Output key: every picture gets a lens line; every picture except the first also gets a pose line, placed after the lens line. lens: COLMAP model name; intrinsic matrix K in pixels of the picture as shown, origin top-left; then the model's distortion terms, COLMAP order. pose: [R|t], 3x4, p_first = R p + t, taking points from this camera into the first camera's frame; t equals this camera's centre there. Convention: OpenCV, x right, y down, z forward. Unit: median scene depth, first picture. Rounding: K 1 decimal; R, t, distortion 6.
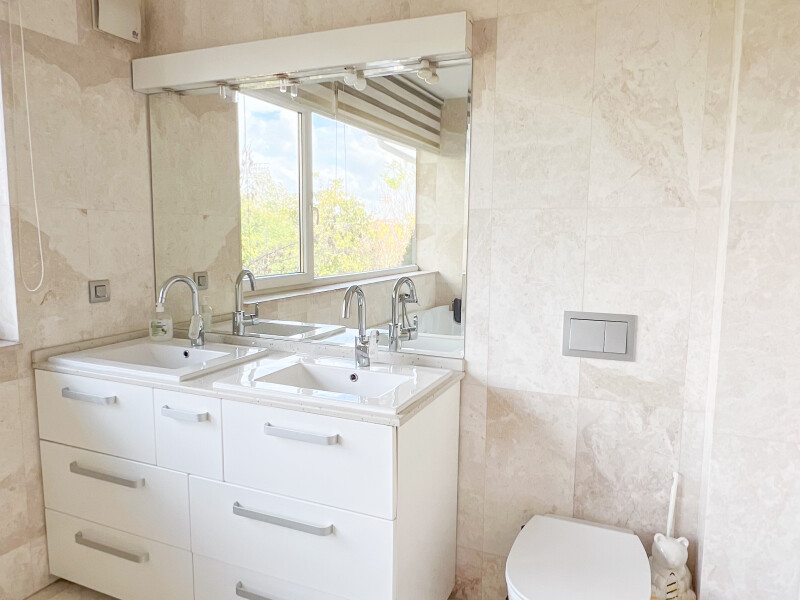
lens RADIAL K [[567.8, 0, 397.9], [0, 567.8, 301.6], [0, 0, 1]] dist [0.000170, -0.000041]
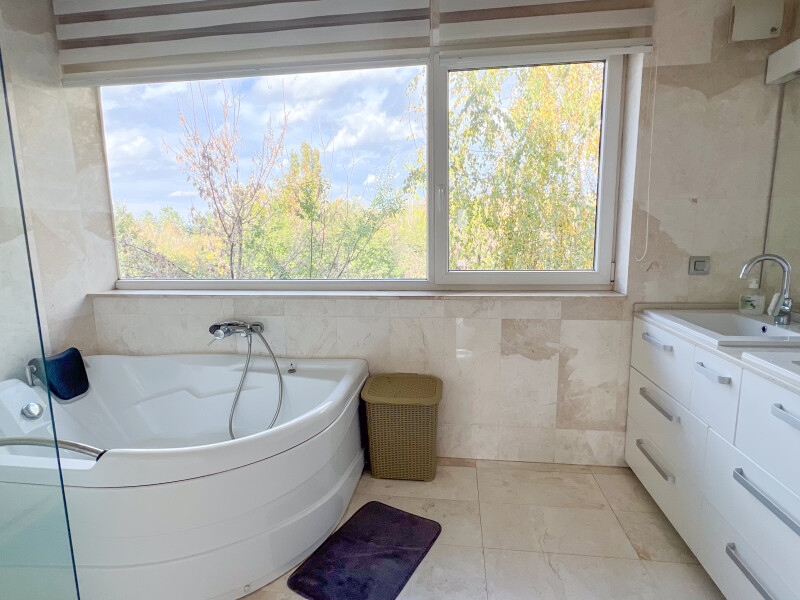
lens RADIAL K [[425.8, 0, 401.1], [0, 425.8, 301.2], [0, 0, 1]] dist [-0.000147, 0.000081]
pose [[0.275890, 0.136608, -0.951432, 0.211973], [-0.095649, 0.988838, 0.114243, 0.016657], [0.956418, 0.059485, 0.285877, 0.141320]]
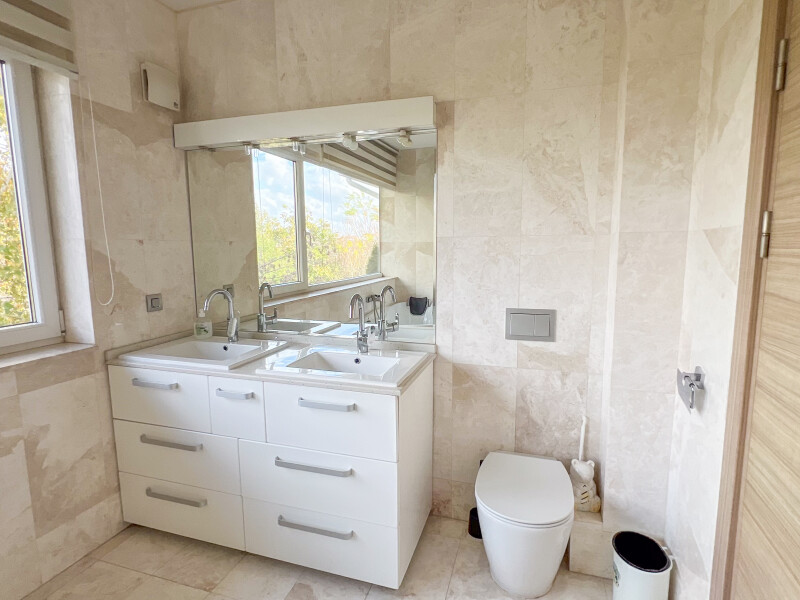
lens RADIAL K [[425.8, 0, 401.1], [0, 425.8, 301.2], [0, 0, 1]] dist [-0.000147, 0.000081]
pose [[0.994366, -0.029443, 0.101829, -0.071065], [0.028493, 0.999536, 0.010764, -0.018231], [-0.102099, -0.007802, 0.994744, -0.033392]]
